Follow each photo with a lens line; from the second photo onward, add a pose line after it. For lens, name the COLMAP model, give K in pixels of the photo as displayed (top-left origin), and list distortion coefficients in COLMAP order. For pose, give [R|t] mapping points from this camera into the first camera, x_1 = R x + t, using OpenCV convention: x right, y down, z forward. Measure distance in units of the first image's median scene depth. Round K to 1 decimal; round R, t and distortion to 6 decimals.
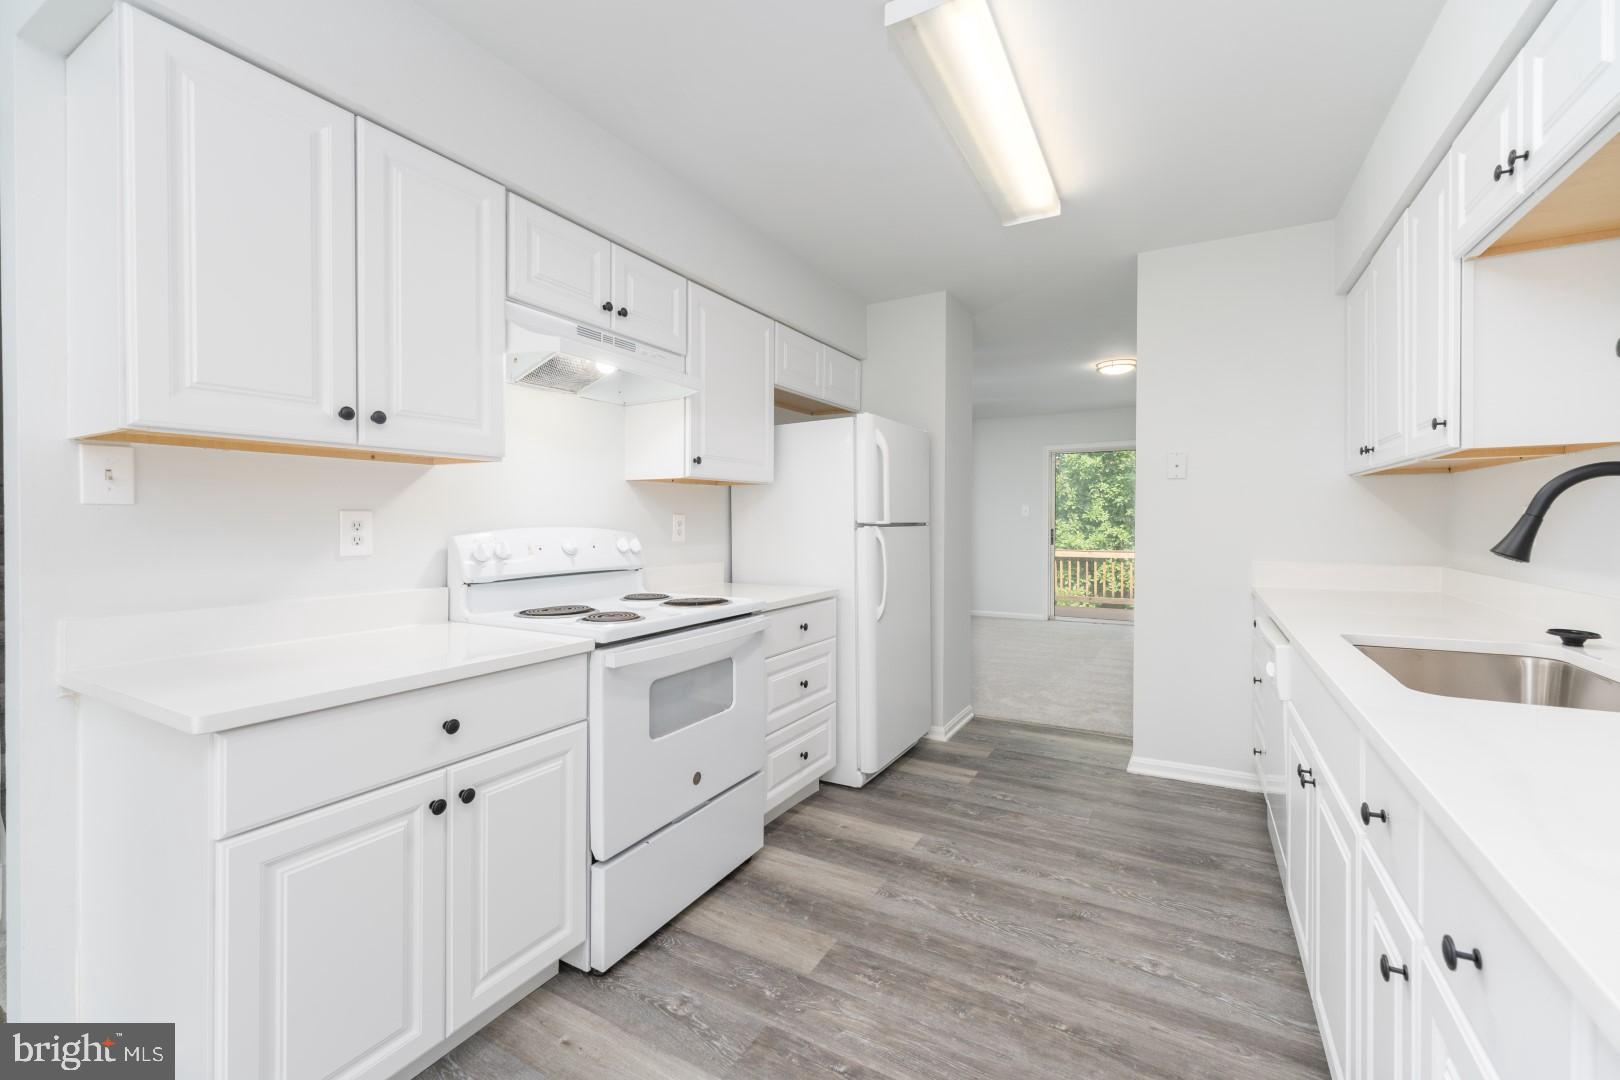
lens RADIAL K [[670.4, 0, 795.1], [0, 670.4, 535.3], [0, 0, 1]] dist [0.004183, -0.001460]
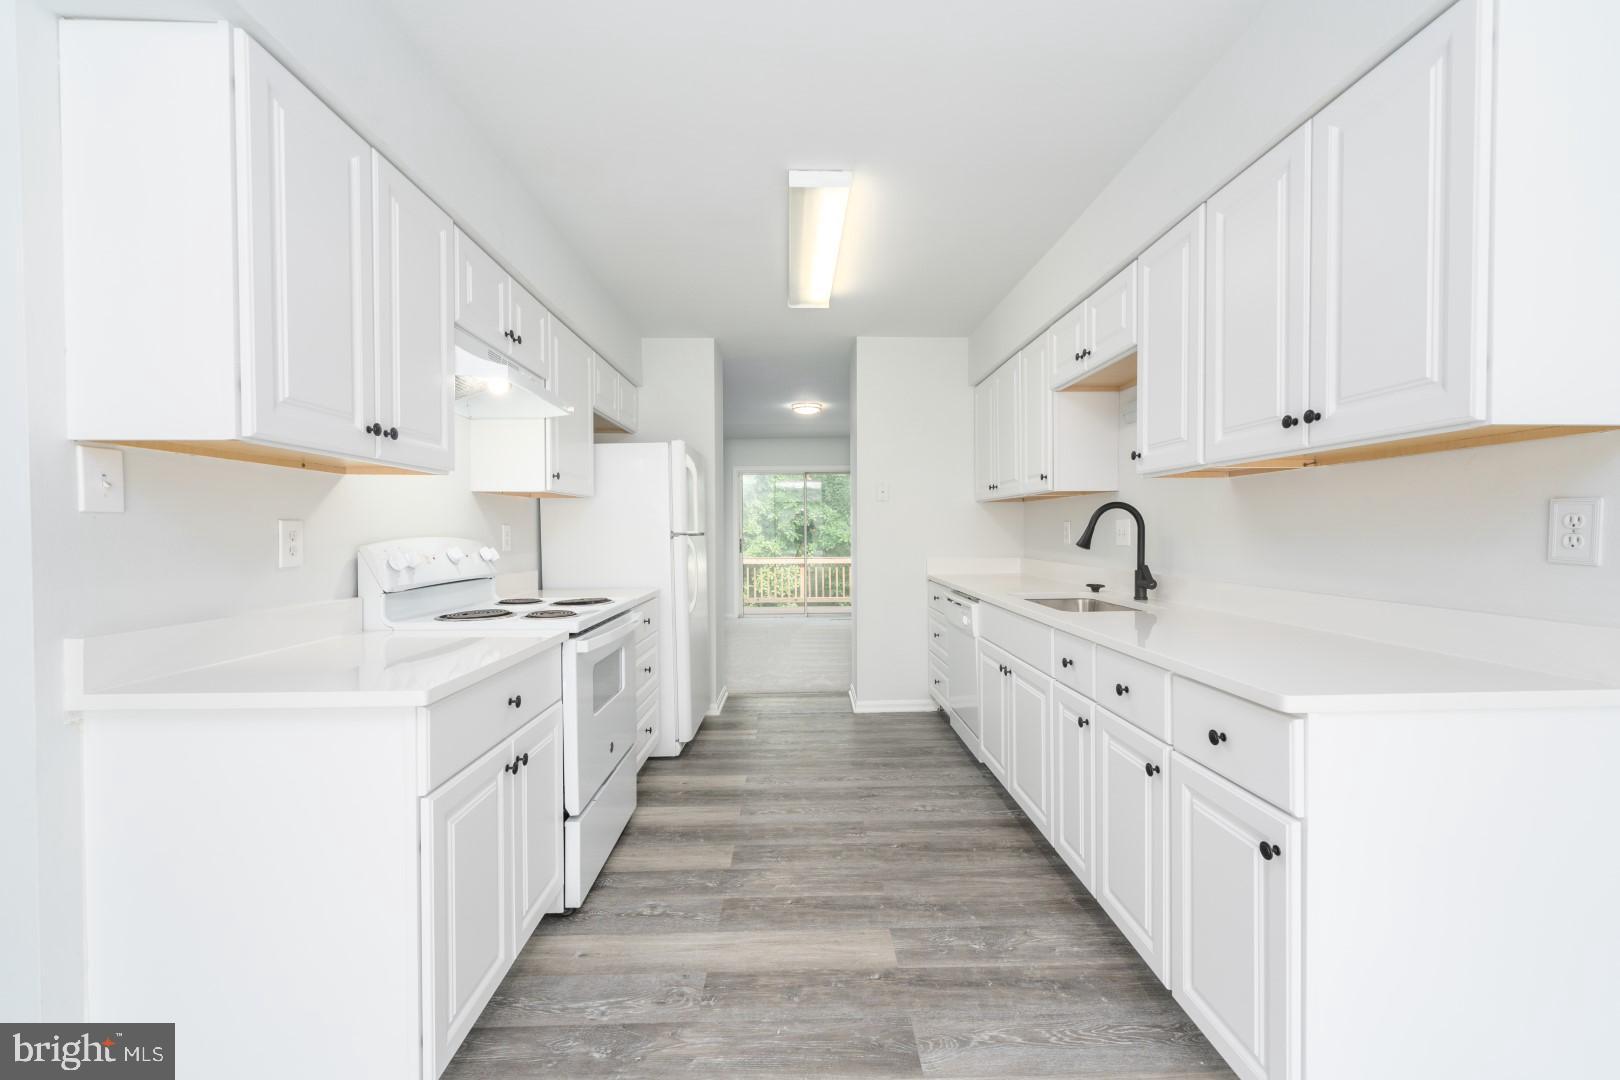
lens RADIAL K [[670.4, 0, 811.7], [0, 670.4, 555.8], [0, 0, 1]] dist [0.004183, -0.001460]
pose [[0.851580, -0.021617, 0.523778, -0.464079], [0.015308, 0.999749, 0.016372, 0.008965], [-0.524000, -0.005924, 0.851697, -0.198220]]
